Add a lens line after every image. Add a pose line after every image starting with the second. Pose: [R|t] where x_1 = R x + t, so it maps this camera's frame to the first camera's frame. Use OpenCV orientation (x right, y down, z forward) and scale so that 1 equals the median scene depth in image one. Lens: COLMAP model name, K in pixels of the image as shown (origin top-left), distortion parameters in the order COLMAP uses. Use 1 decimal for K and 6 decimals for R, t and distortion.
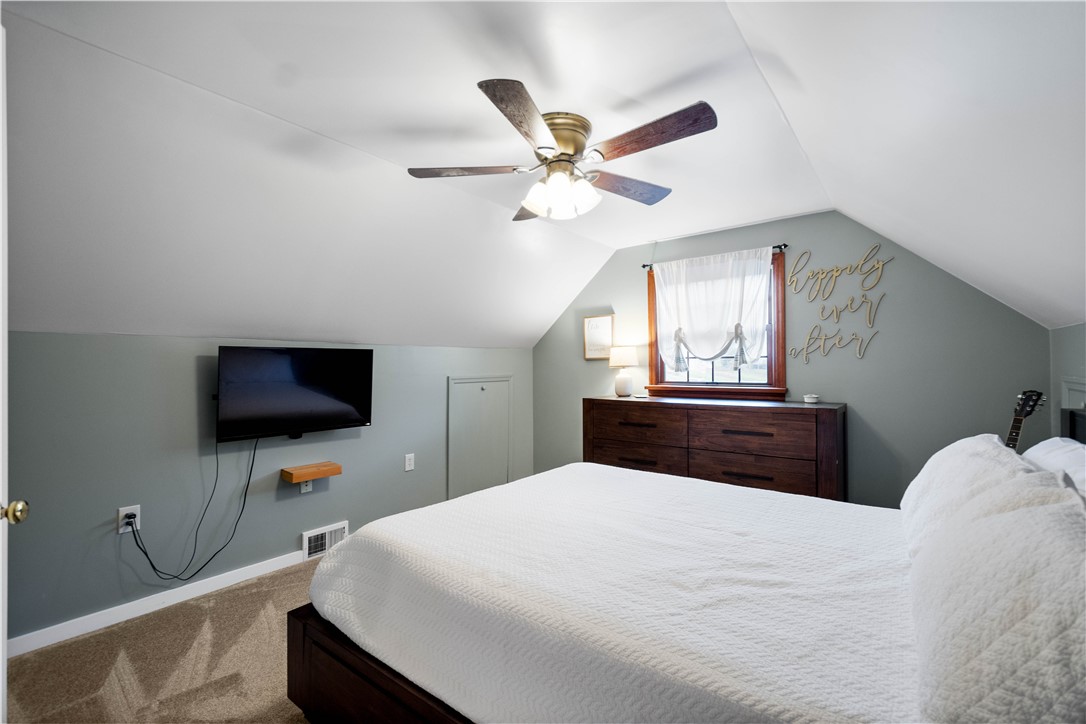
lens RADIAL K [[474.8, 0, 549.7], [0, 474.8, 362.9], [0, 0, 1]] dist [0.005228, 0.000178]
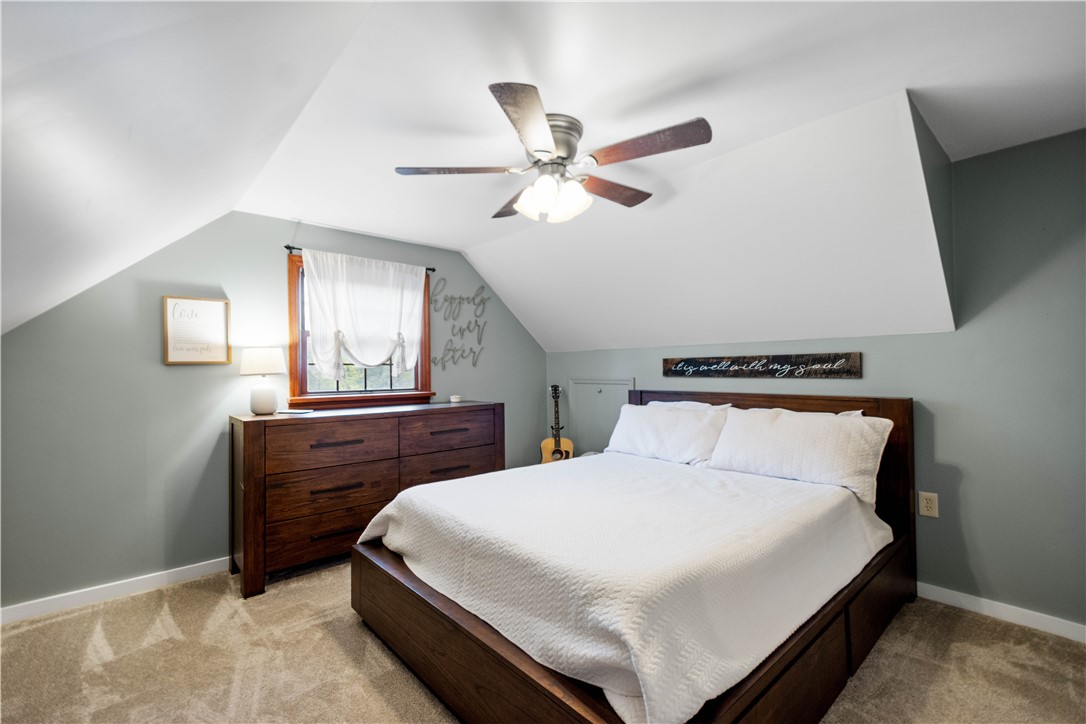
lens RADIAL K [[474.8, 0, 549.9], [0, 474.8, 362.0], [0, 0, 1]] dist [0.005228, 0.000178]
pose [[0.180349, 0.023679, 0.983318, -0.611072], [0.004292, 0.999682, -0.024861, 0.011188], [-0.983593, 0.008704, 0.180190, 0.524727]]
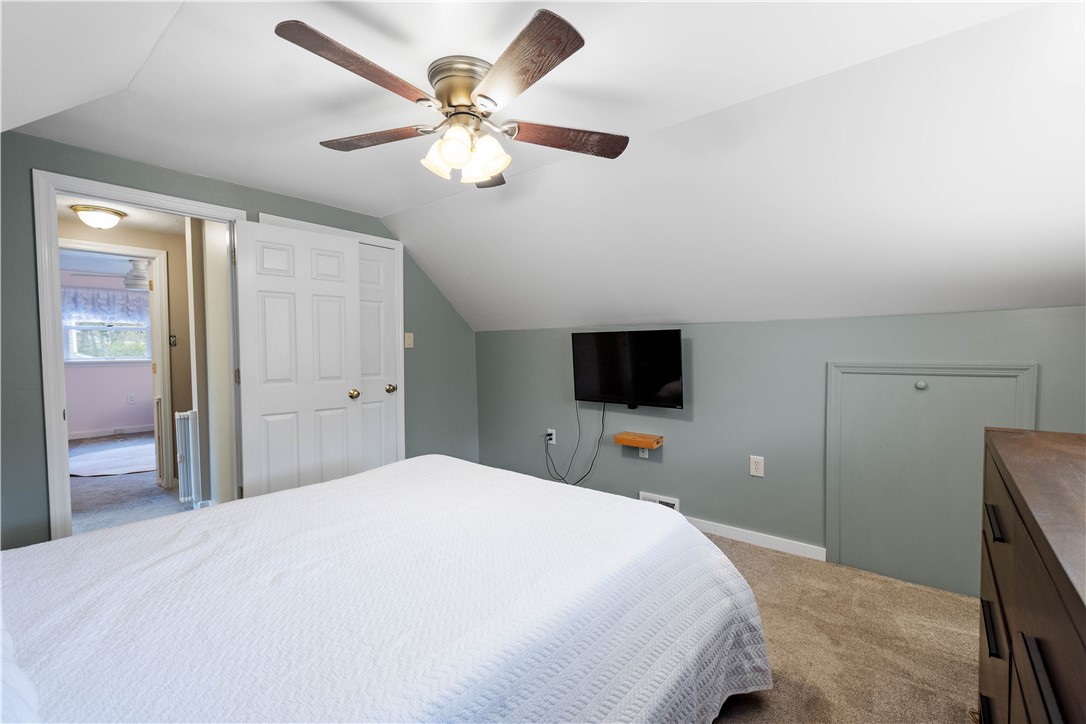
lens RADIAL K [[474.8, 0, 541.7], [0, 474.8, 368.7], [0, 0, 1]] dist [0.005228, 0.000178]
pose [[-0.049865, 0.053905, -0.997300, 0.252225], [0.011271, 0.998509, 0.053406, -0.001683], [0.998692, -0.008578, -0.050399, 0.329922]]
